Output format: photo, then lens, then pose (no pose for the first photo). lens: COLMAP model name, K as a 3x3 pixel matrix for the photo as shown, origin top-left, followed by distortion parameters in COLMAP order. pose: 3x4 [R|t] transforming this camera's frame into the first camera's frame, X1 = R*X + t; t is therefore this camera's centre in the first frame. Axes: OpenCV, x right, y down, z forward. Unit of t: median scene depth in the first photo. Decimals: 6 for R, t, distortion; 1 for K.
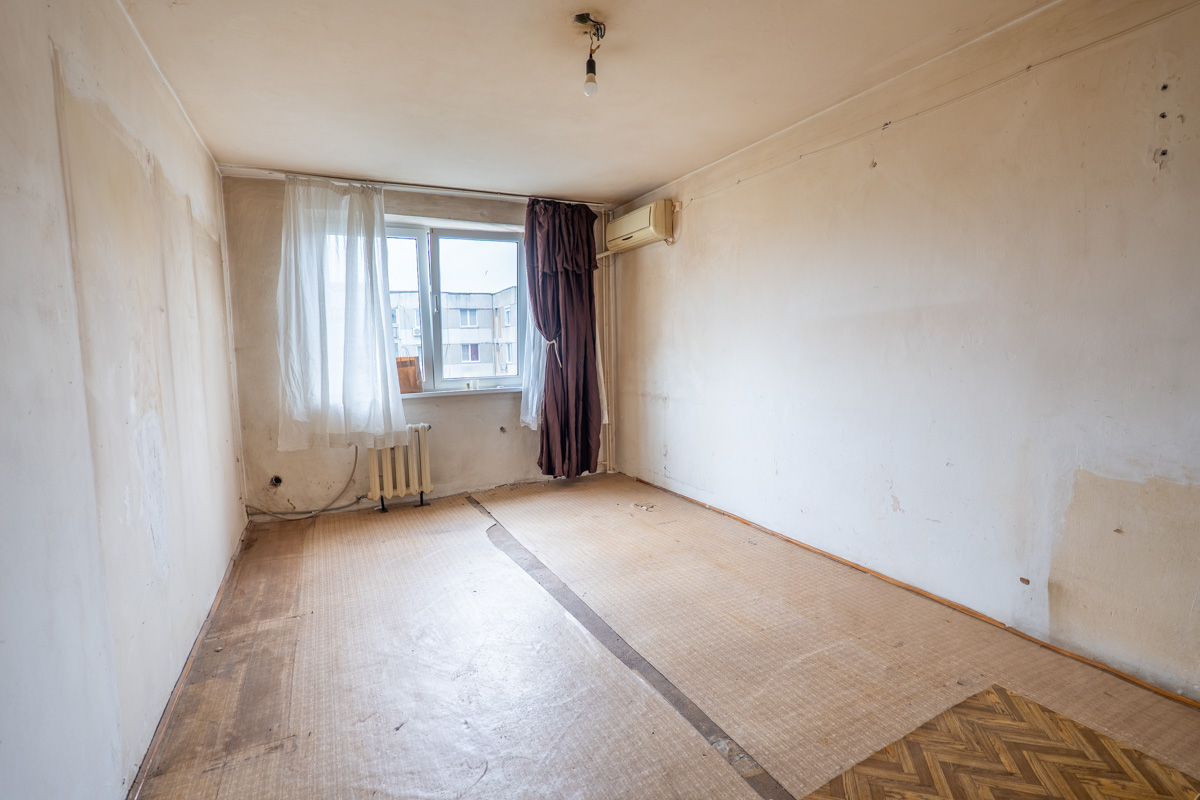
lens RADIAL K [[546.8, 0, 600.0], [0, 546.8, 400.0], [0, 0, 1]] dist [-0.026390, 0.000211]
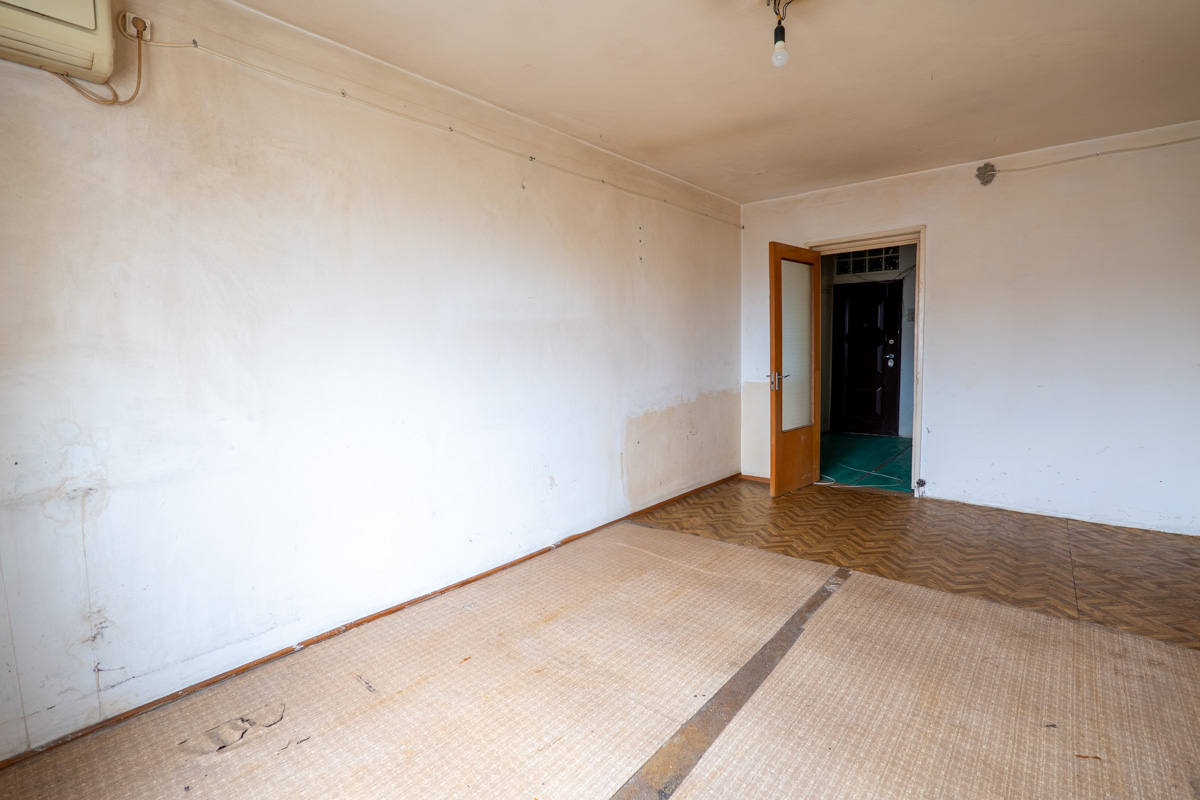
lens RADIAL K [[546.8, 0, 600.0], [0, 546.8, 400.0], [0, 0, 1]] dist [-0.026390, 0.000211]
pose [[-0.382127, -0.059145, 0.922215, -0.570559], [0.116295, 0.986938, 0.111484, -0.104700], [-0.916763, 0.149850, -0.370258, 1.257153]]
